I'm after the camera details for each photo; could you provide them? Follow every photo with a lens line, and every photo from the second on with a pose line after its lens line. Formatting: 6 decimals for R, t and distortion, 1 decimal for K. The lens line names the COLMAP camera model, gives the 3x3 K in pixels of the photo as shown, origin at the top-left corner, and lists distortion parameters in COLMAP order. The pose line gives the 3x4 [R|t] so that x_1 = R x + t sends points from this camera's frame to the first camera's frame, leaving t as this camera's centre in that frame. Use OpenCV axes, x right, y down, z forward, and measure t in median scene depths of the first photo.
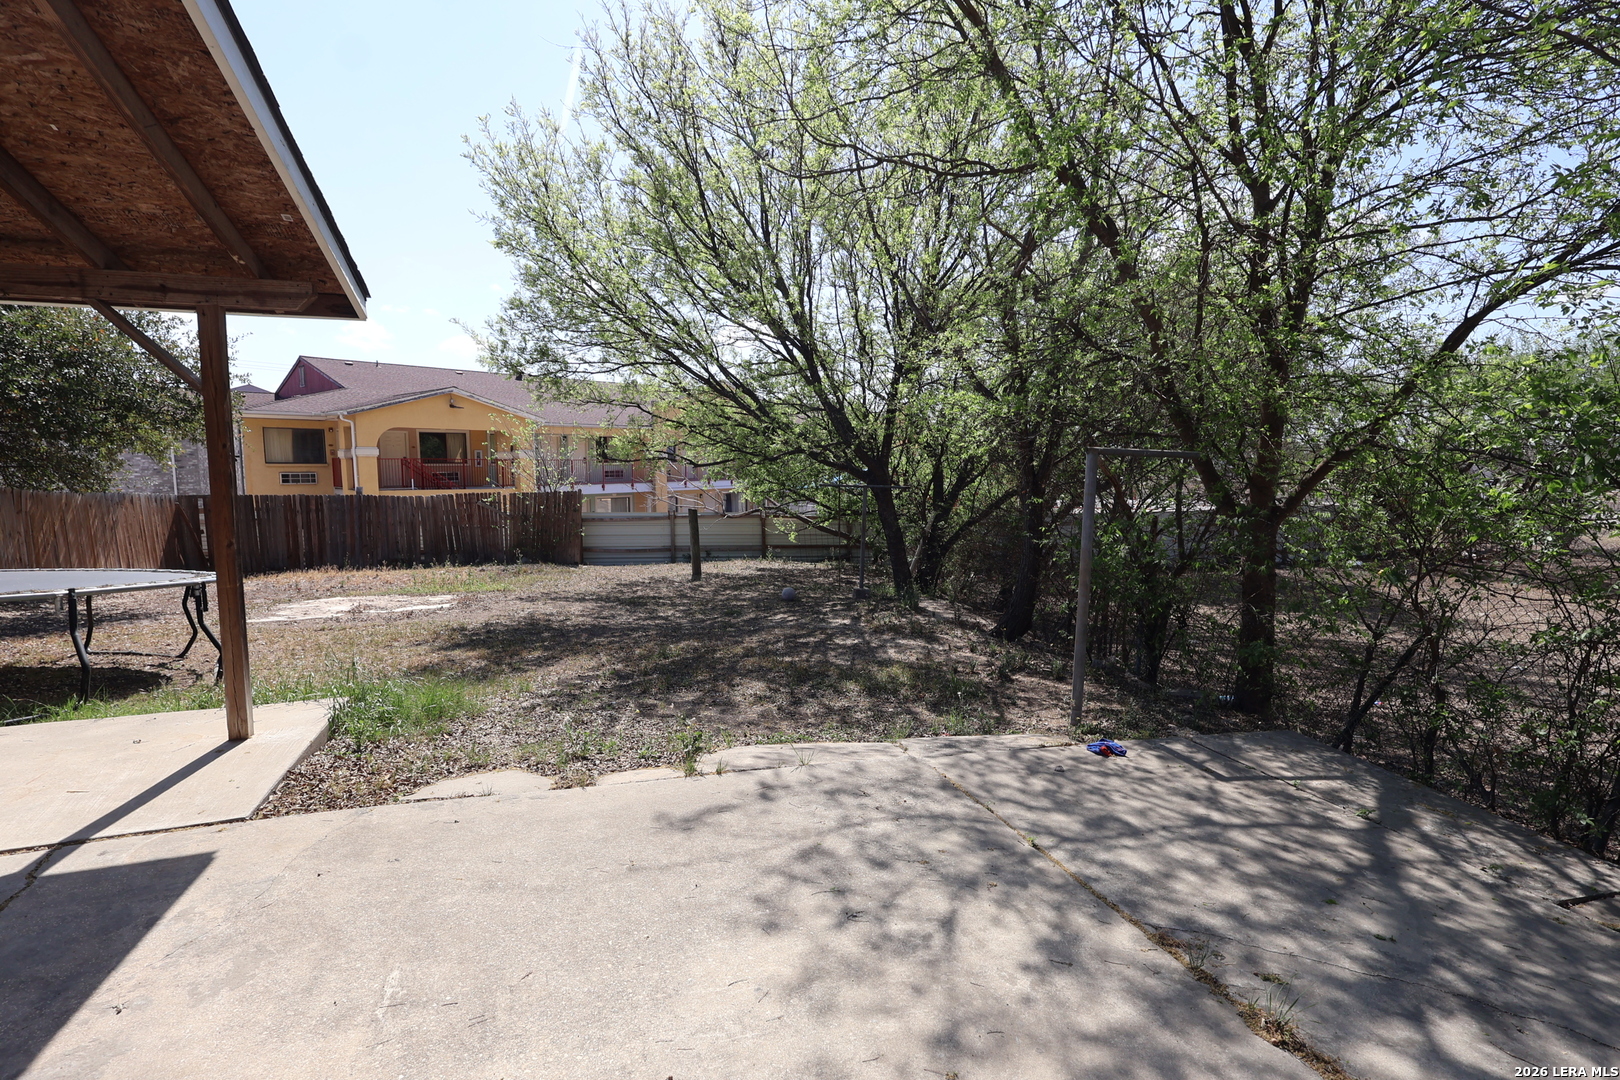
lens RADIAL K [[767.5, 0, 809.1], [0, 767.5, 525.1], [0, 0, 1]] dist [0.000460, -0.000068]
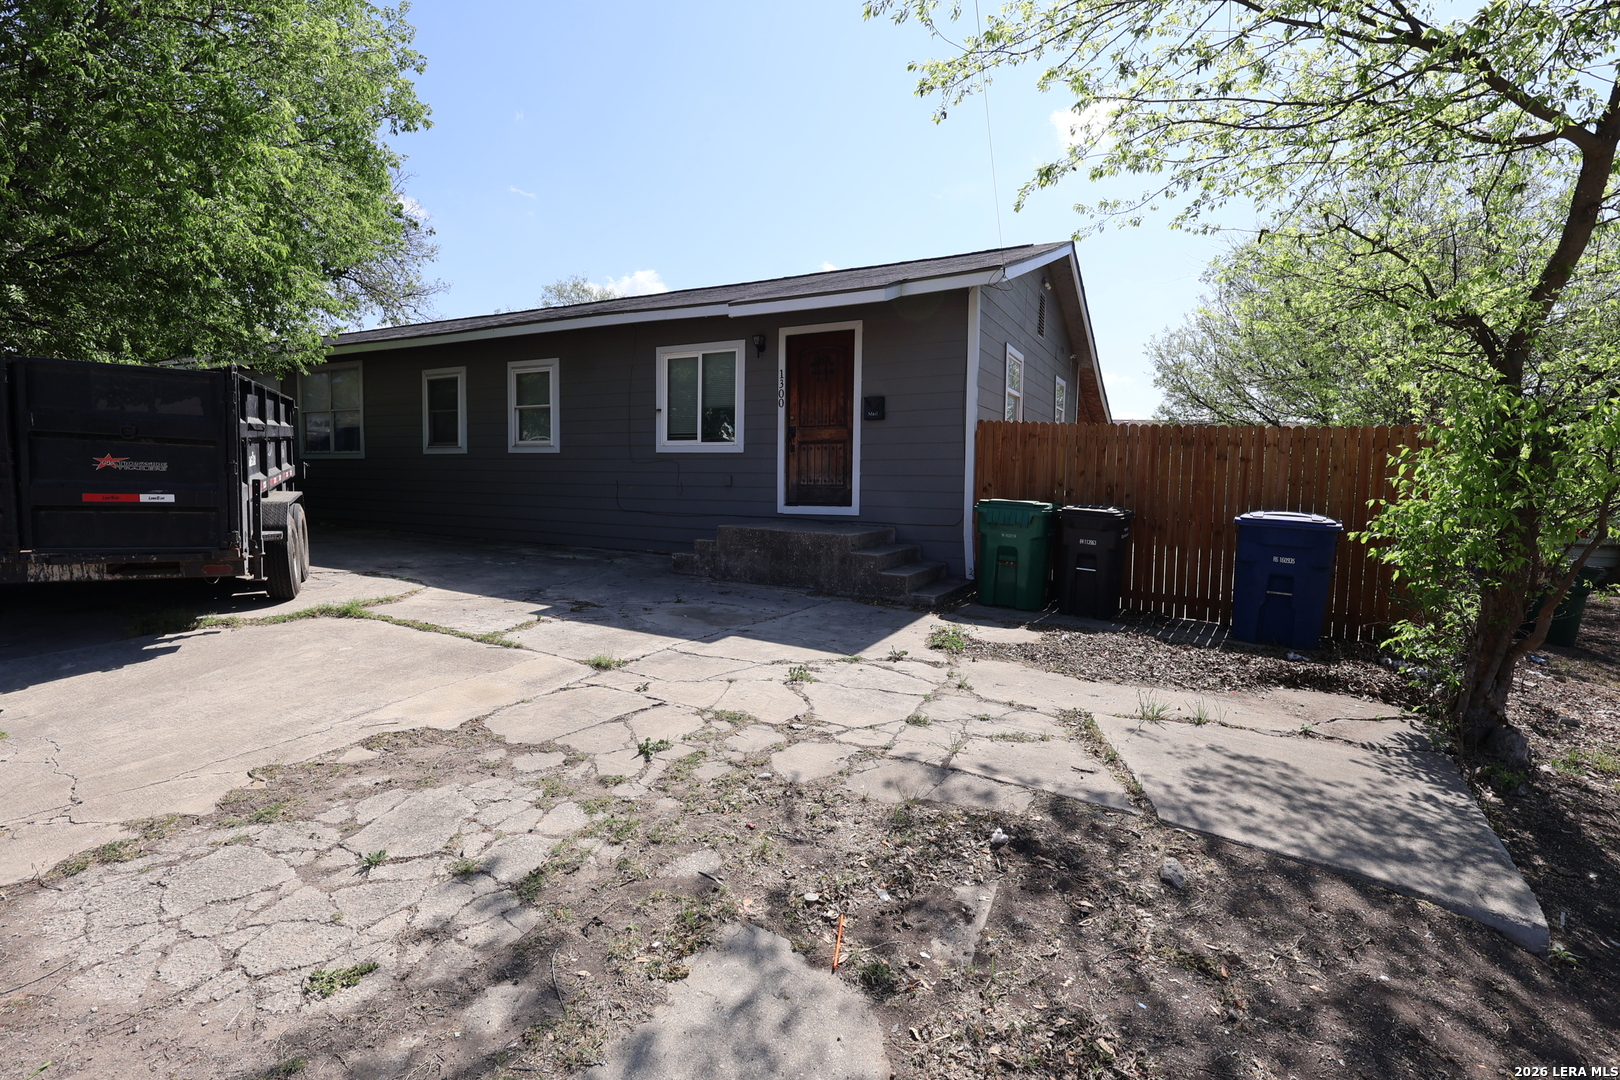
lens RADIAL K [[747.6, 0, 811.2], [0, 747.6, 532.3], [0, 0, 1]] dist [-0.003143, 0.000450]
pose [[0.691551, 0.056500, -0.720114, 0.453723], [-0.083153, 0.996535, -0.001666, 0.136474], [0.717525, 0.061031, 0.693853, -1.105427]]
